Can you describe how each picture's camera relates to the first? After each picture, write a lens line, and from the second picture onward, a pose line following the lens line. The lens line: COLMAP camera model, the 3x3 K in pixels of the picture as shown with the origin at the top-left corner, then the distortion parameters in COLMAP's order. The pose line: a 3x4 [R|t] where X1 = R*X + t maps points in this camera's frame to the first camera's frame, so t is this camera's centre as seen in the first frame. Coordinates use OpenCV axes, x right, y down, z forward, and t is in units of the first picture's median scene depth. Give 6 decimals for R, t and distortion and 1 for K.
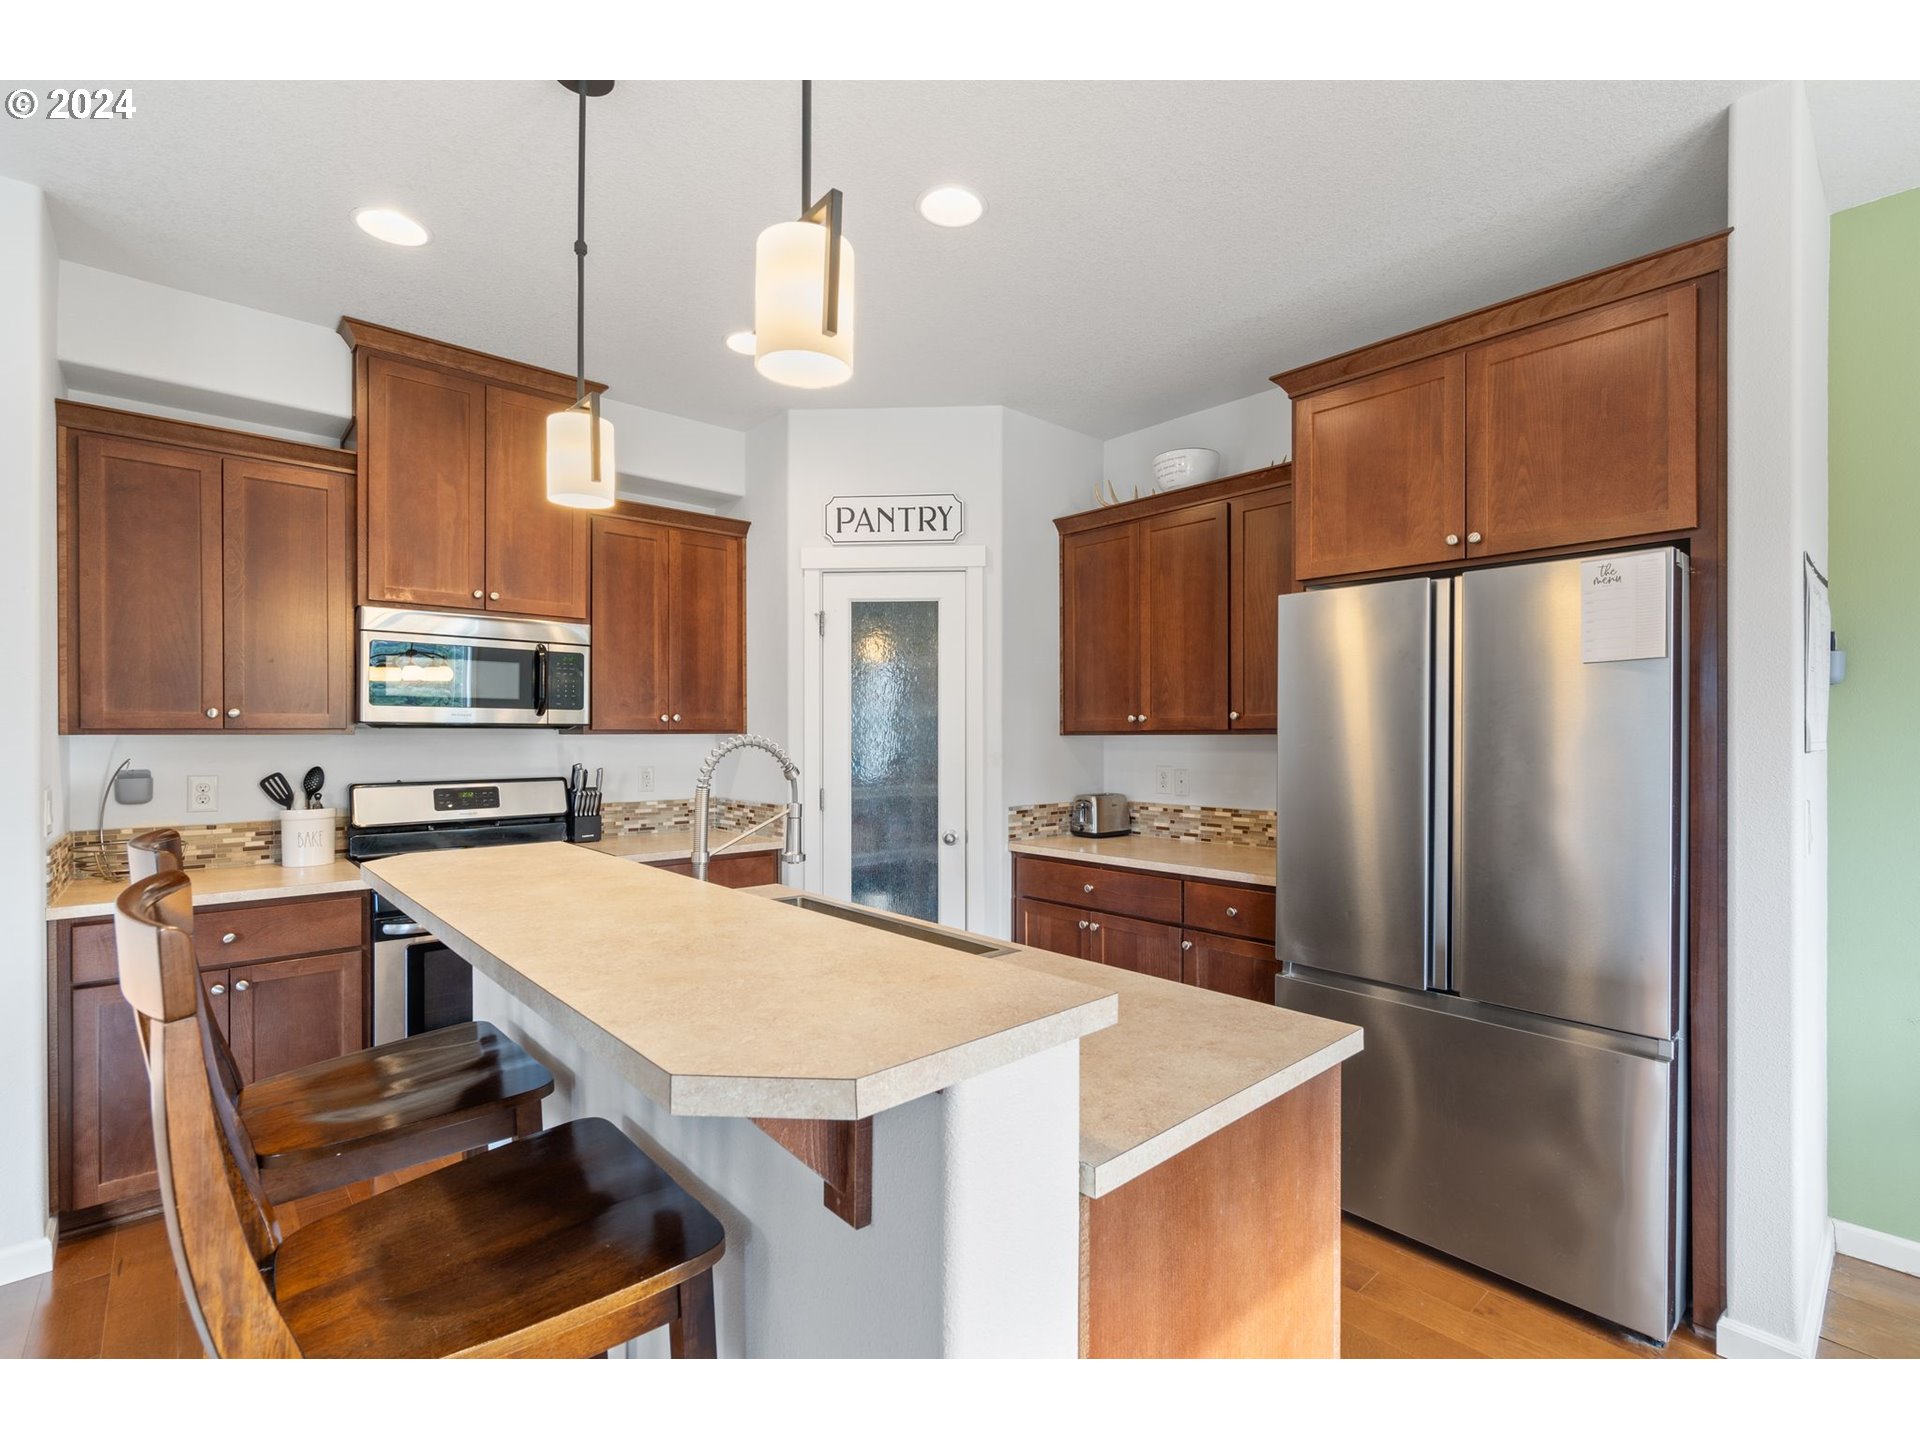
lens RADIAL K [[872.2, 0, 952.6], [0, 872.2, 727.7], [0, 0, 1]] dist [0.003062, 0.001125]
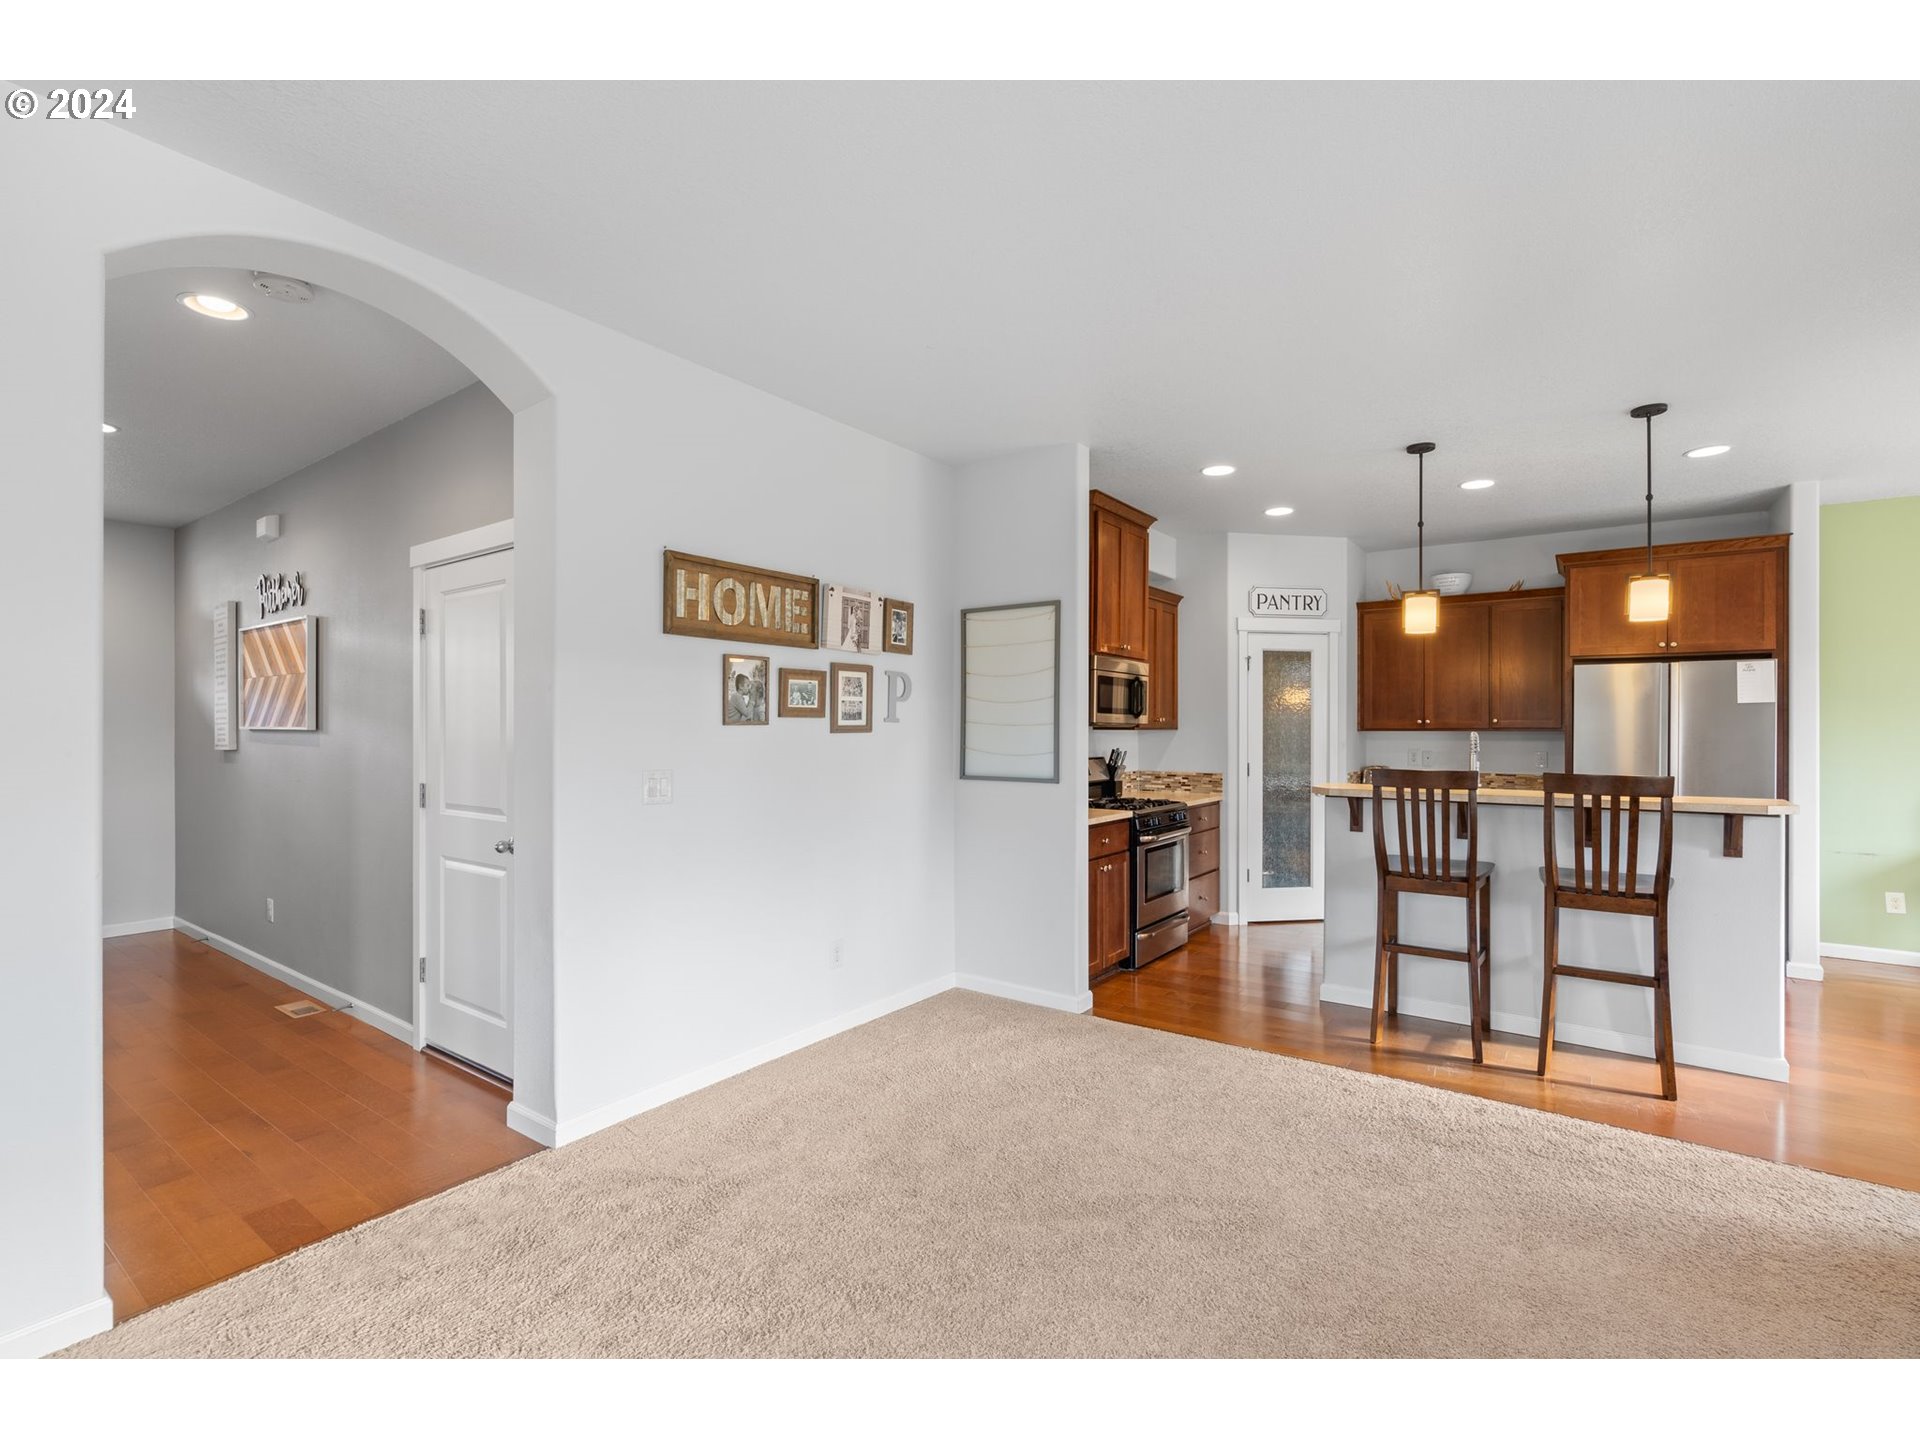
lens RADIAL K [[872.2, 0, 966.9], [0, 872.2, 724.1], [0, 0, 1]] dist [0.003062, 0.001125]
pose [[0.978355, 0.006406, 0.206834, -1.018991], [-0.006299, 0.999979, -0.001176, 0.001154], [-0.206837, -0.000152, 0.978375, -0.512624]]
